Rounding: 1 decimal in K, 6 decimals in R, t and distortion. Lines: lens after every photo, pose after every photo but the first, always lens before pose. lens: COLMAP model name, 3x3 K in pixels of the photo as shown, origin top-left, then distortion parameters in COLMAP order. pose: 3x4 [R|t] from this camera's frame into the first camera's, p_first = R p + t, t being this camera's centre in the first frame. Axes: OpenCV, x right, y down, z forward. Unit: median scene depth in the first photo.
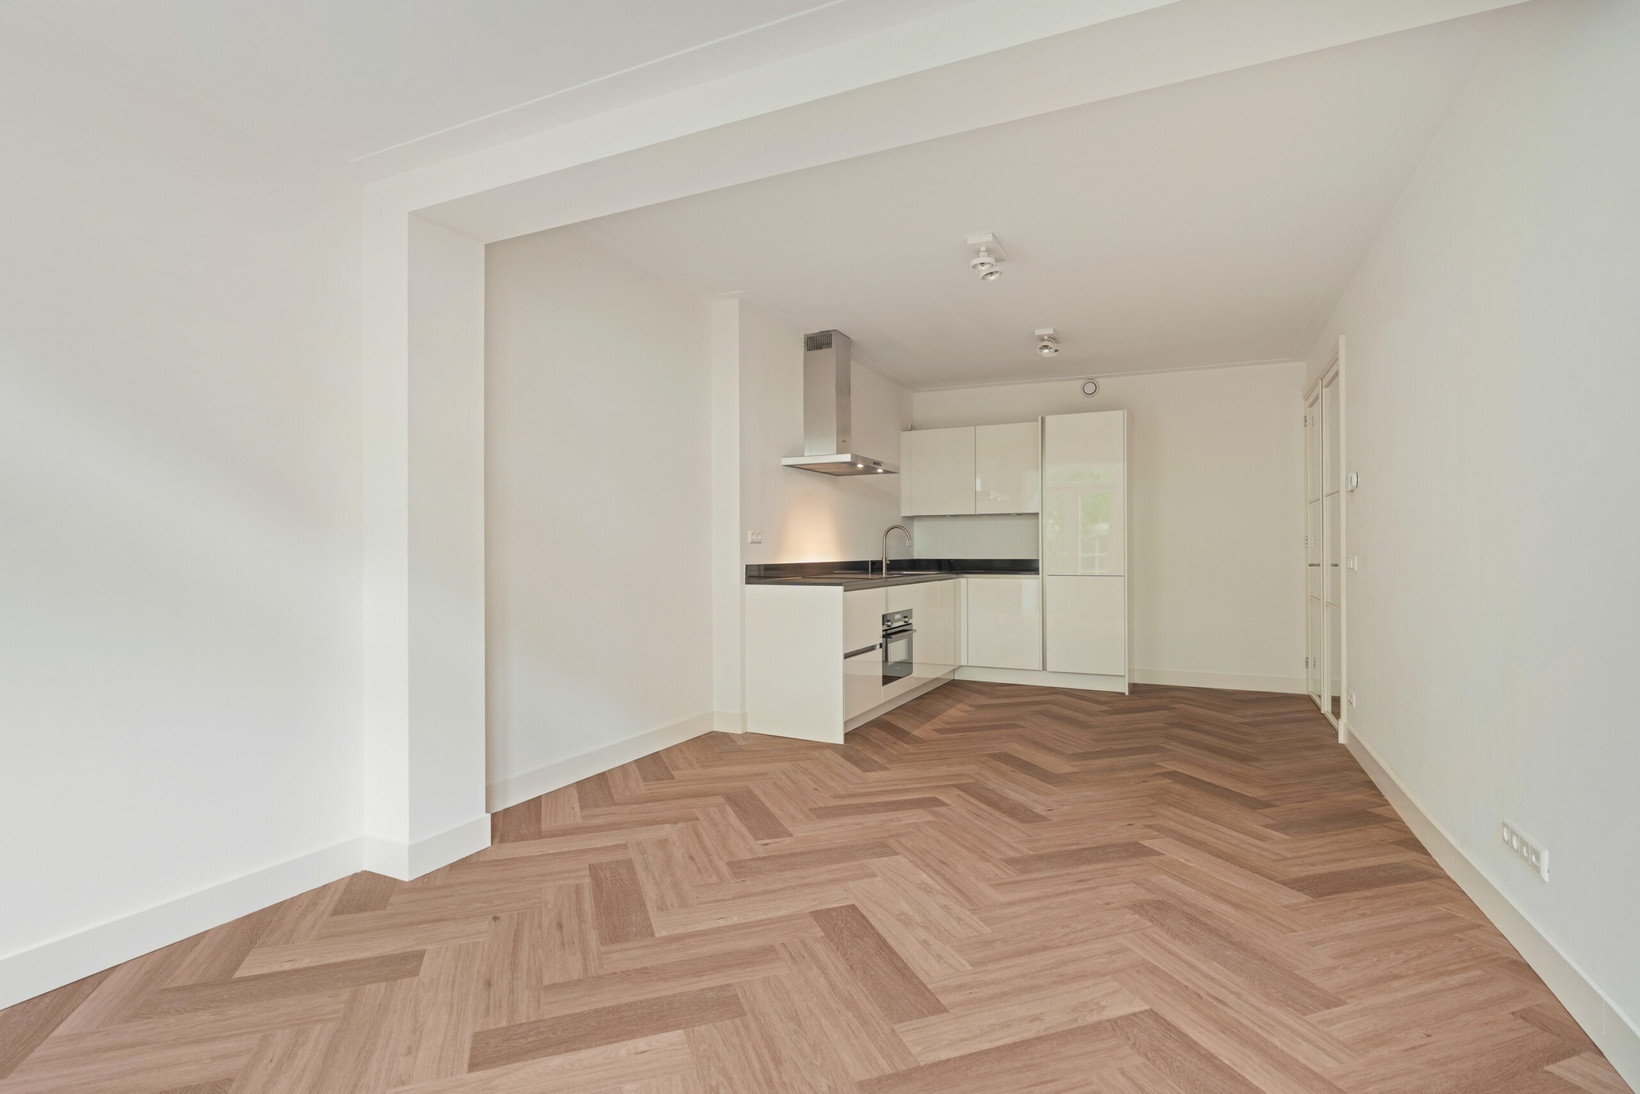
lens RADIAL K [[789.7, 0, 820.6], [0, 789.7, 548.2], [0, 0, 1]] dist [-0.010707, 0.000258]
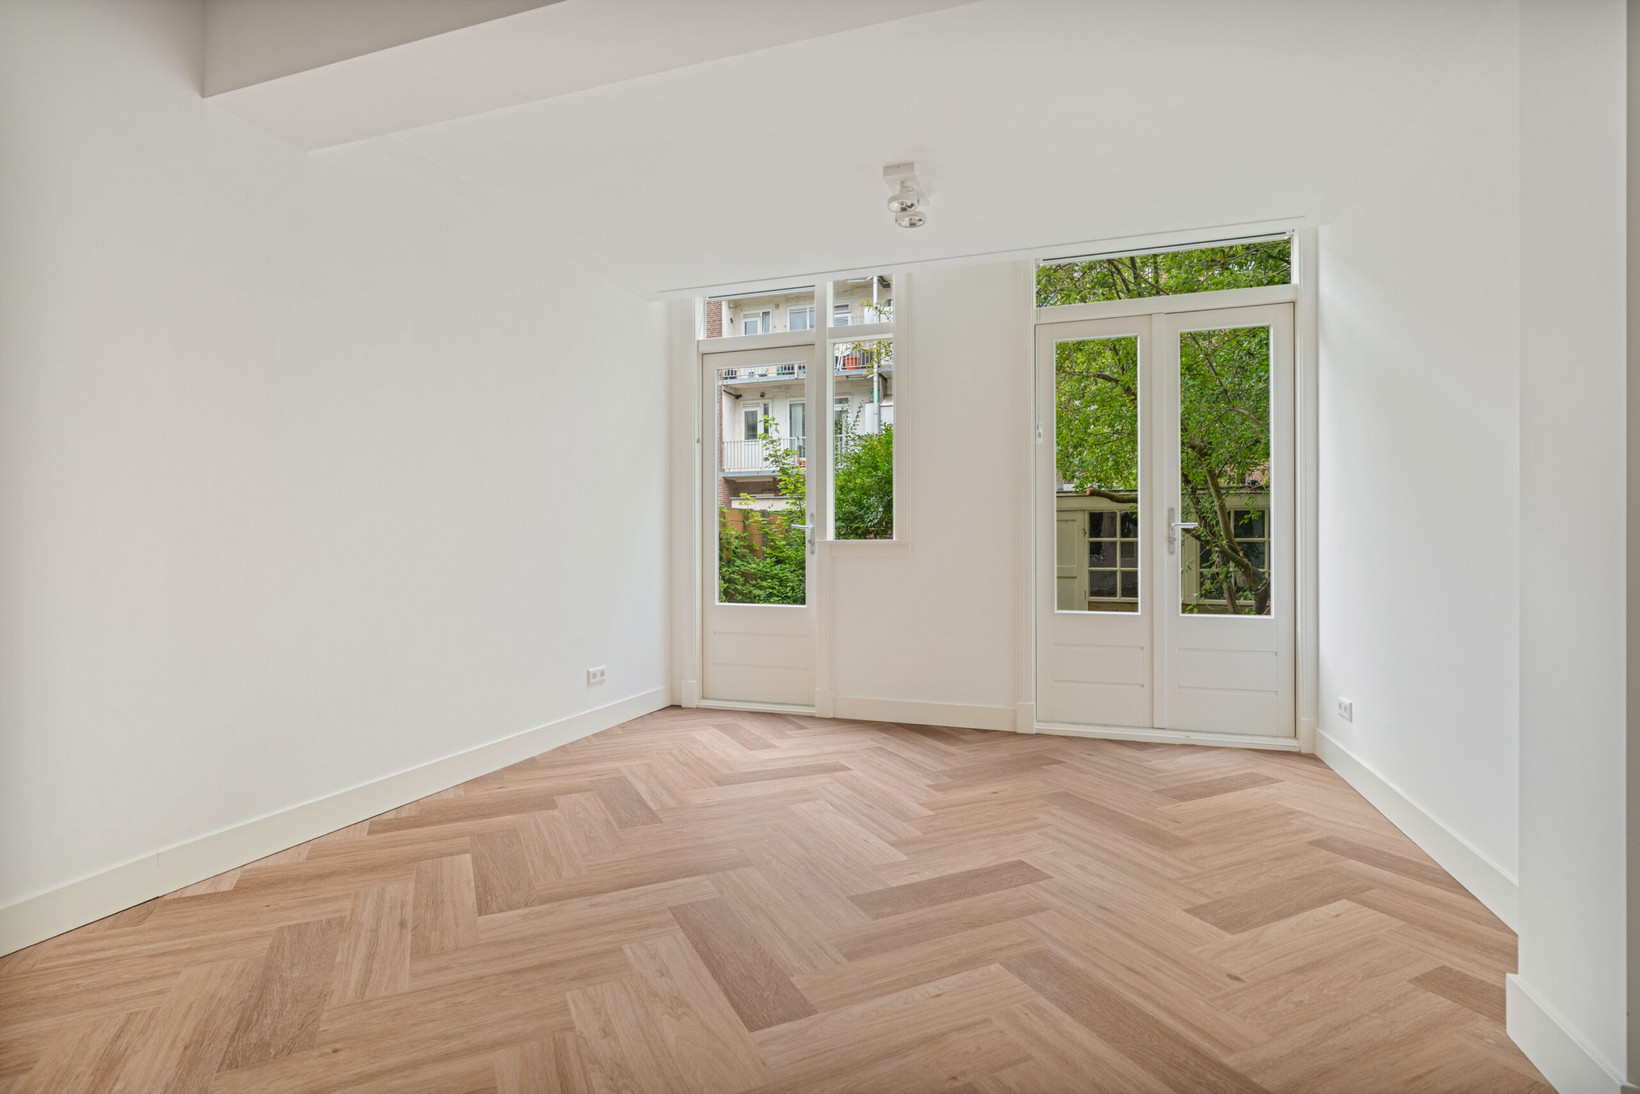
lens RADIAL K [[789.7, 0, 819.3], [0, 789.7, 547.8], [0, 0, 1]] dist [-0.010707, 0.000258]
pose [[-0.993428, 0.003544, -0.114406, 0.025407], [0.003866, 0.999989, -0.002590, 0.027433], [0.114395, -0.003015, -0.993431, 0.714184]]
